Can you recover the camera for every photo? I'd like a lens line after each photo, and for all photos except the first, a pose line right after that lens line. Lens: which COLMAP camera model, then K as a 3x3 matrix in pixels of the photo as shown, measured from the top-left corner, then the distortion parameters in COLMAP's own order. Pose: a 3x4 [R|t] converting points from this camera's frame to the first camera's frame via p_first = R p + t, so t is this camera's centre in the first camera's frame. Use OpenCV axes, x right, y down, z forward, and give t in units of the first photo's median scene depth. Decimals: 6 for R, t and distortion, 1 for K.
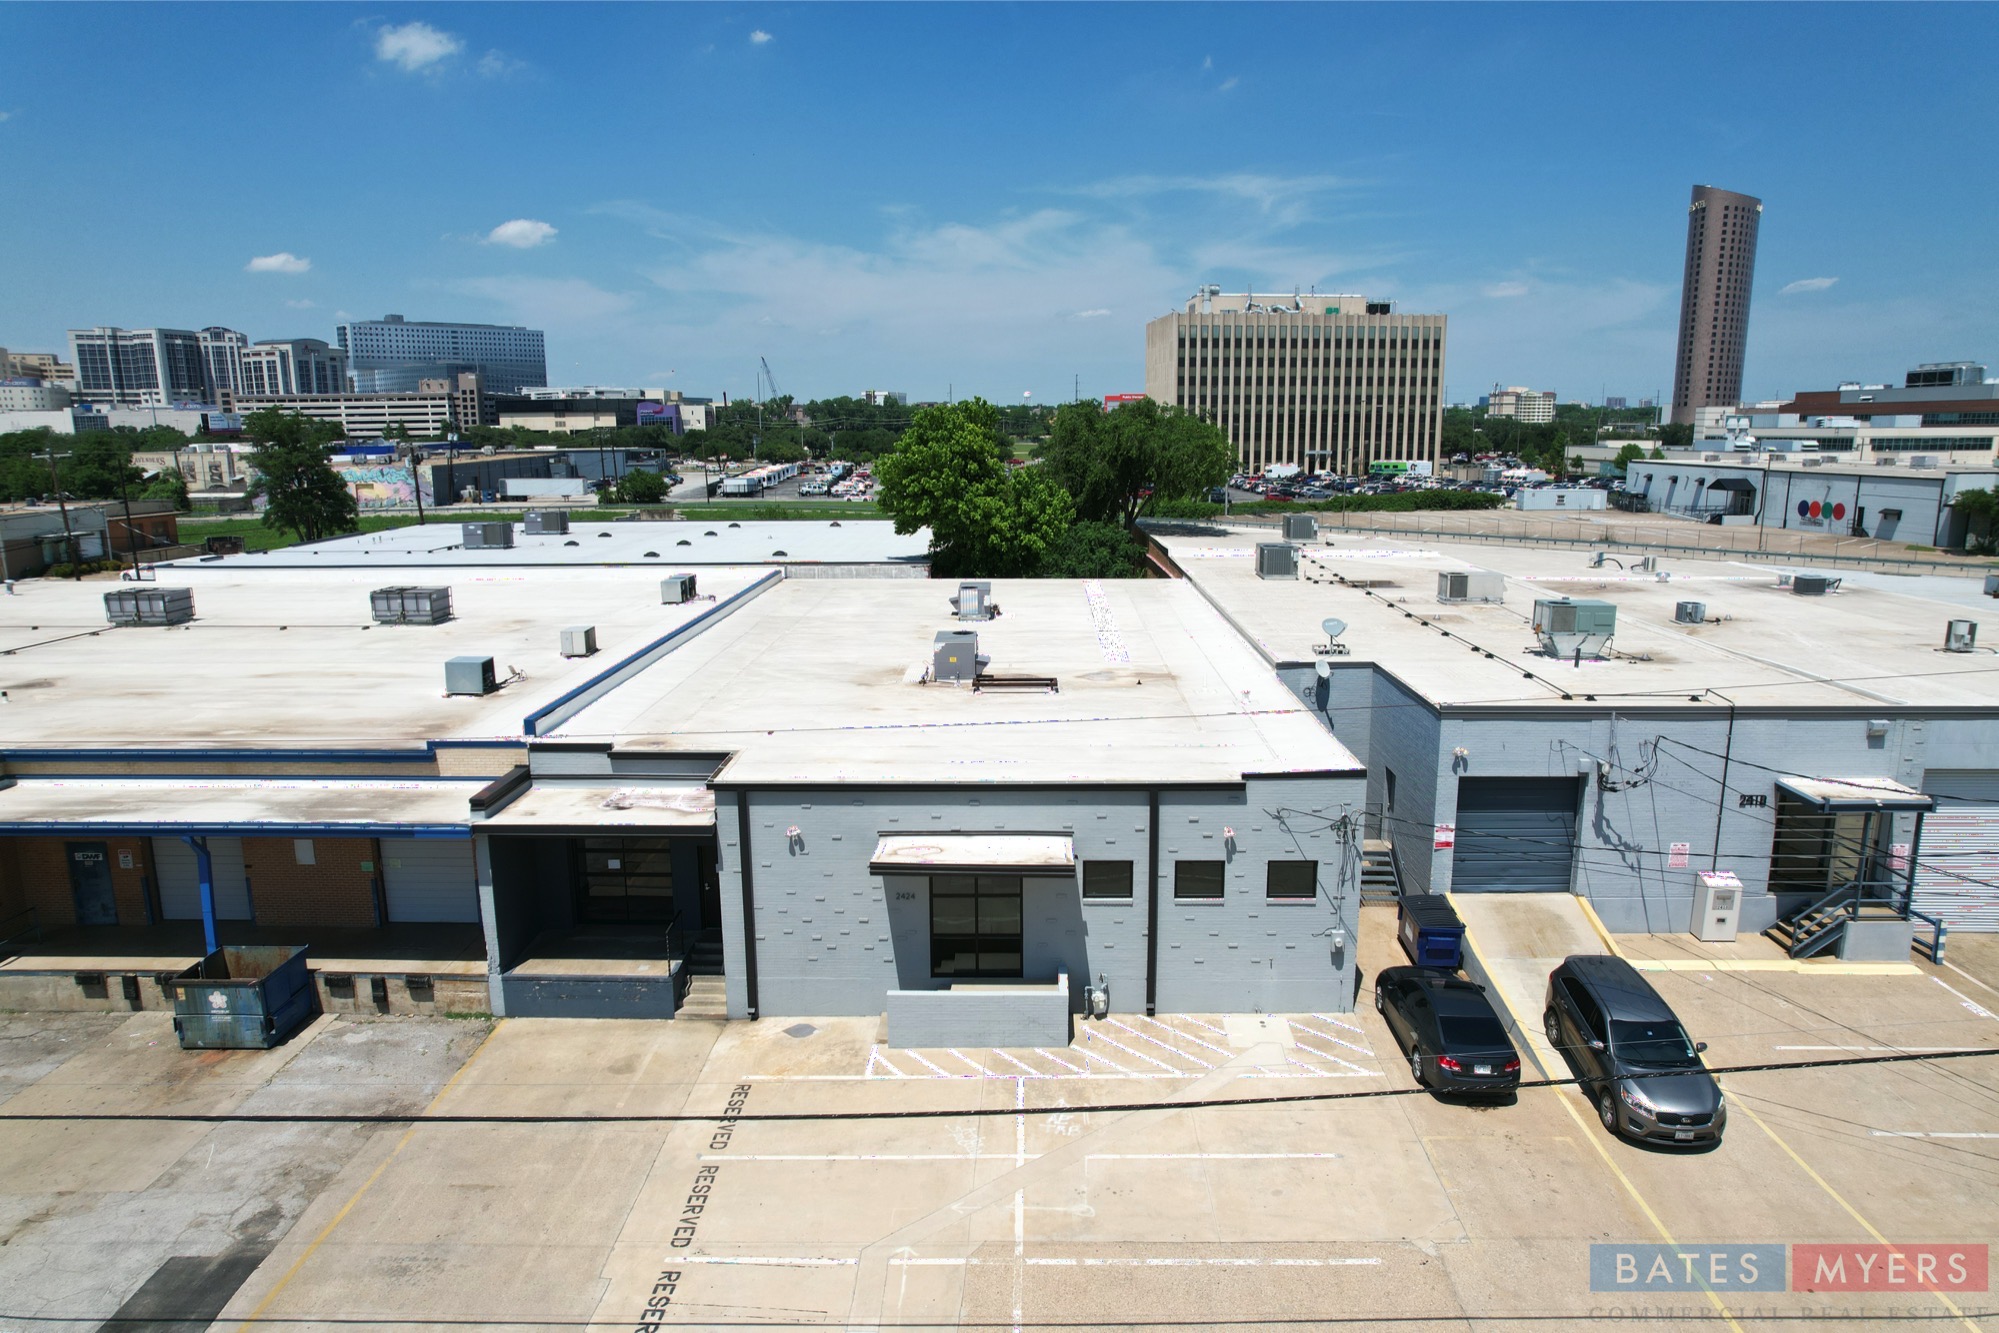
lens RADIAL K [[1281.7, 0, 1003.9], [0, 1281.7, 670.4], [0, 0, 1]] dist [-0.061008, 0.048374]
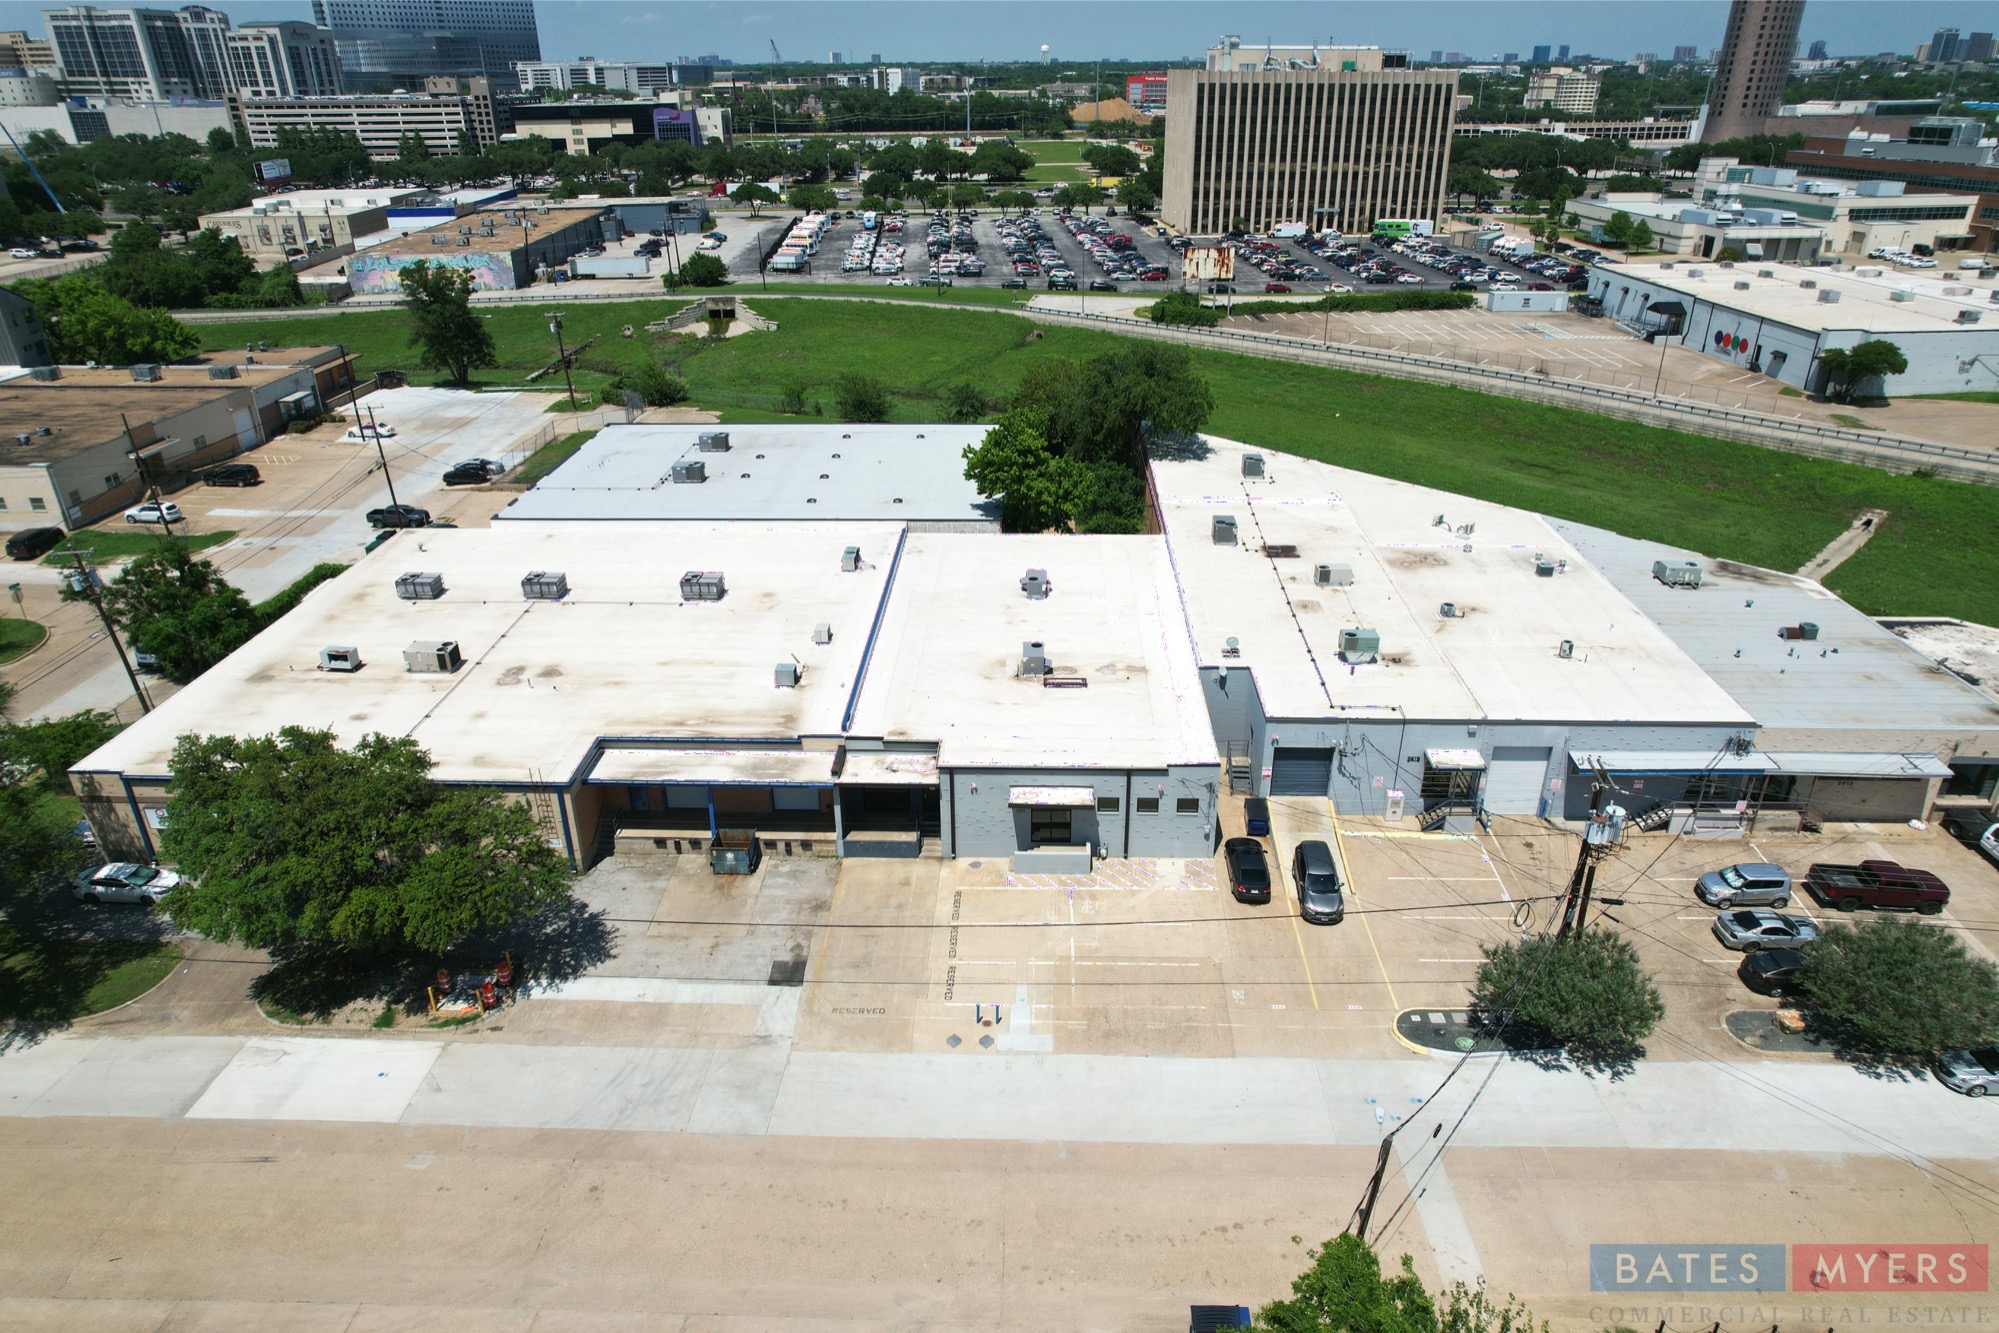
lens RADIAL K [[1281.7, 0, 1005.4], [0, 1281.7, 681.4], [0, 0, 1]] dist [-0.061008, 0.048374]
pose [[0.999957, 0.004359, -0.008208, -0.078282], [-0.002110, 0.966585, 0.256338, -0.581241], [0.009052, -0.256309, 0.966552, -1.065463]]
